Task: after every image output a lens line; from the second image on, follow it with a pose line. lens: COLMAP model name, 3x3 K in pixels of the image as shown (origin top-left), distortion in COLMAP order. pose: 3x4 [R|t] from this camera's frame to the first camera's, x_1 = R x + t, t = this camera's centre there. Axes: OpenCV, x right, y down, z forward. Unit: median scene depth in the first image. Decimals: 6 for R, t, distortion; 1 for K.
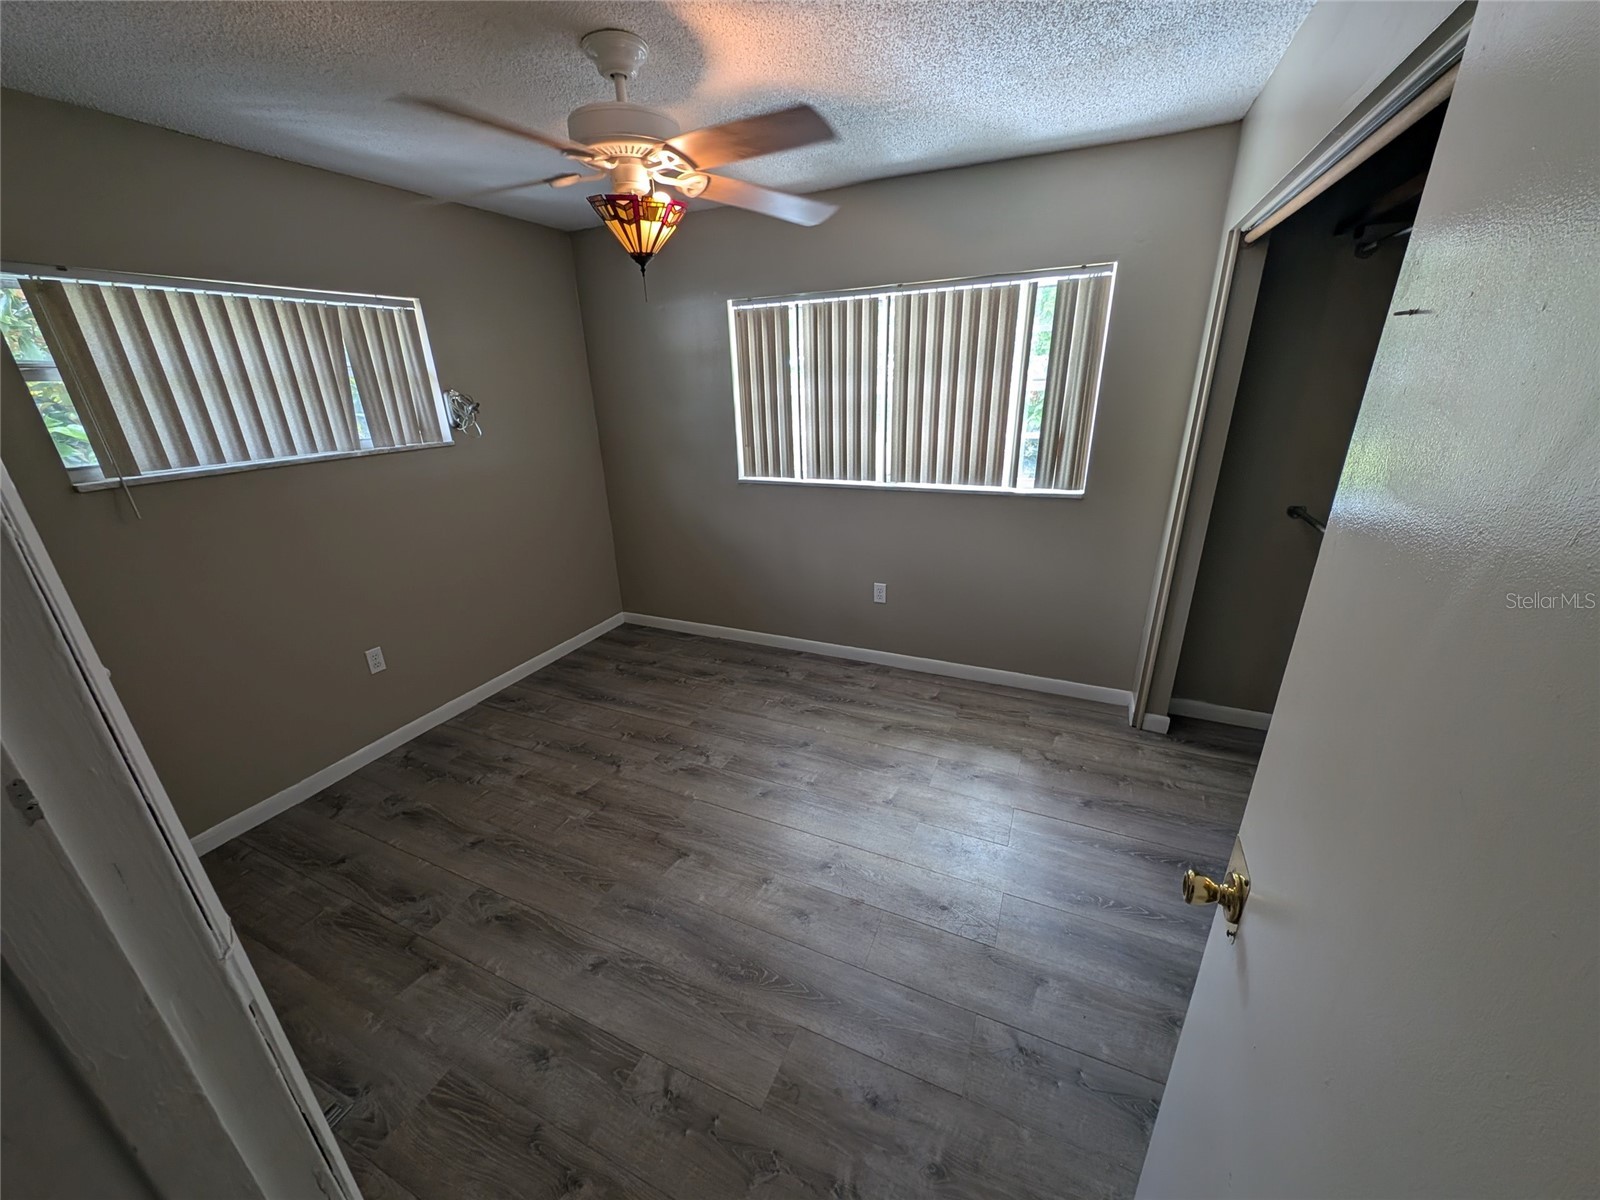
lens RADIAL K [[597.4, 0, 792.3], [0, 597.4, 603.6], [0, 0, 1]] dist [0.020136, -0.018797]
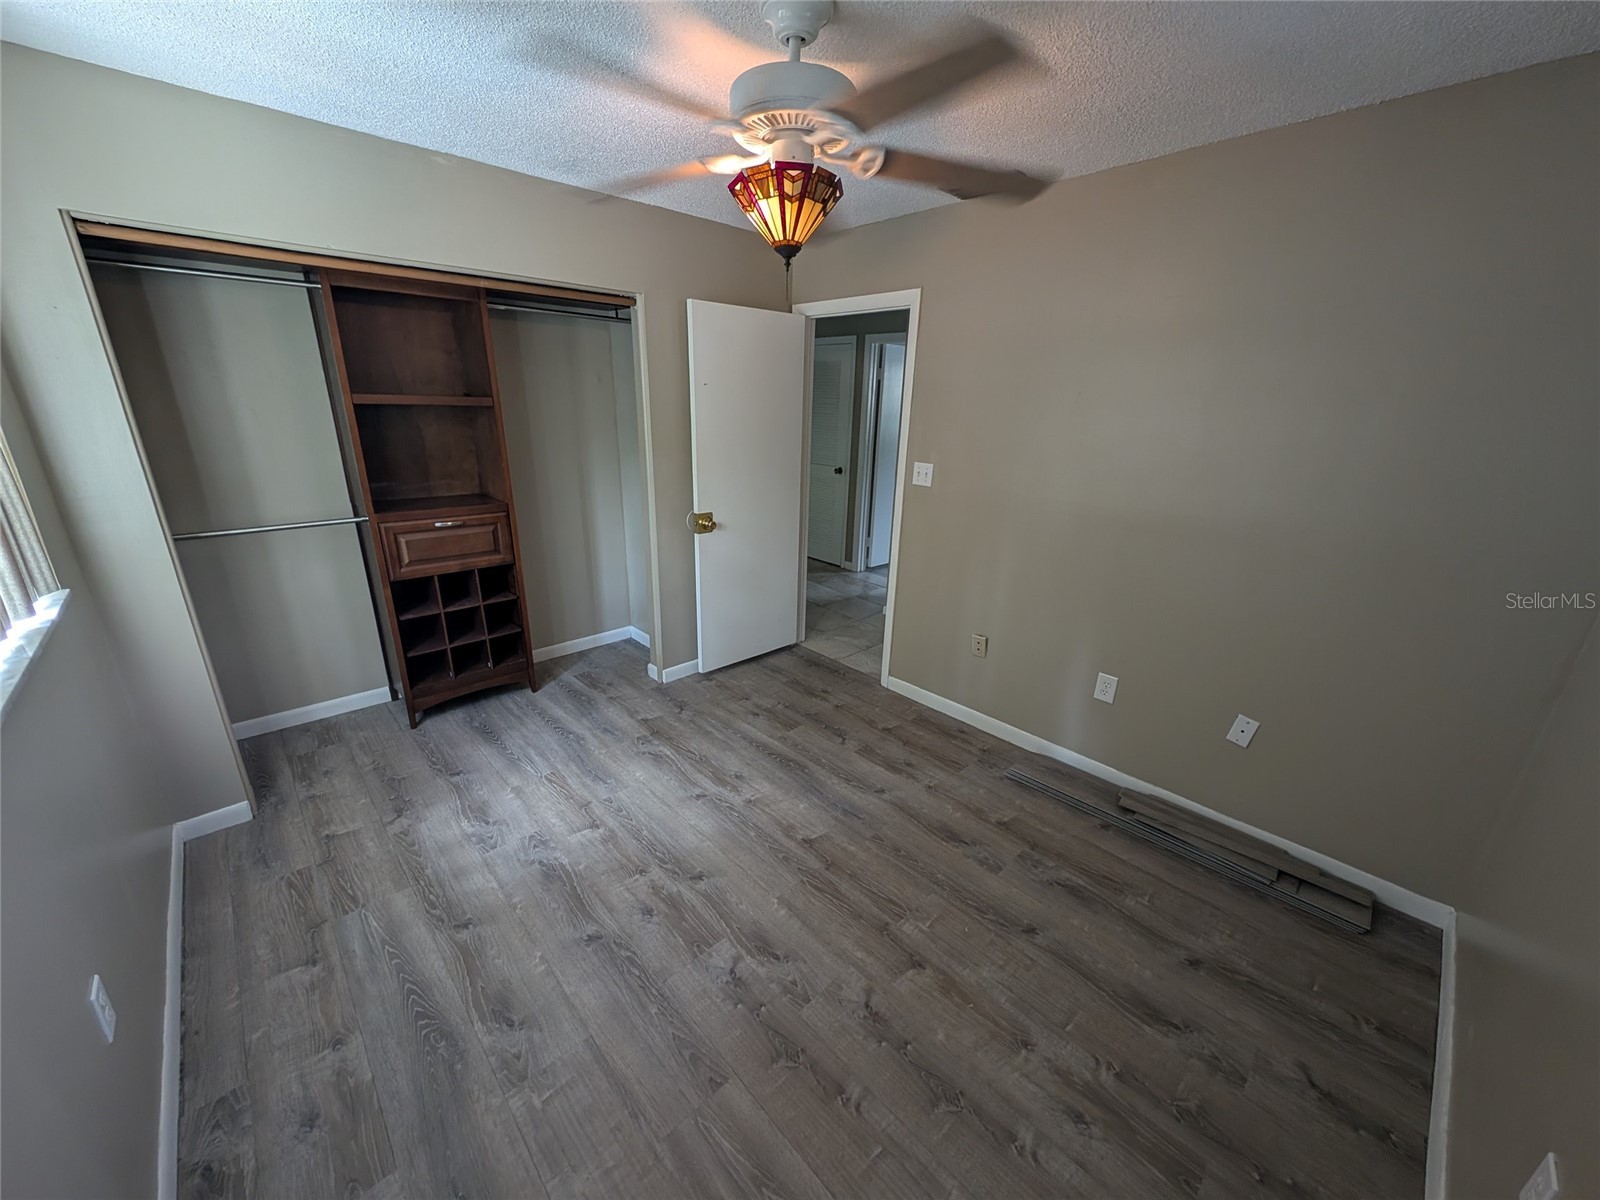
lens RADIAL K [[597.4, 0, 792.3], [0, 597.4, 603.6], [0, 0, 1]] dist [0.020136, -0.018797]
pose [[-0.927399, -0.112154, 0.356864, -0.432723], [0.136799, 0.786231, 0.602600, -0.483504], [-0.348162, 0.607670, -0.713807, 1.340491]]
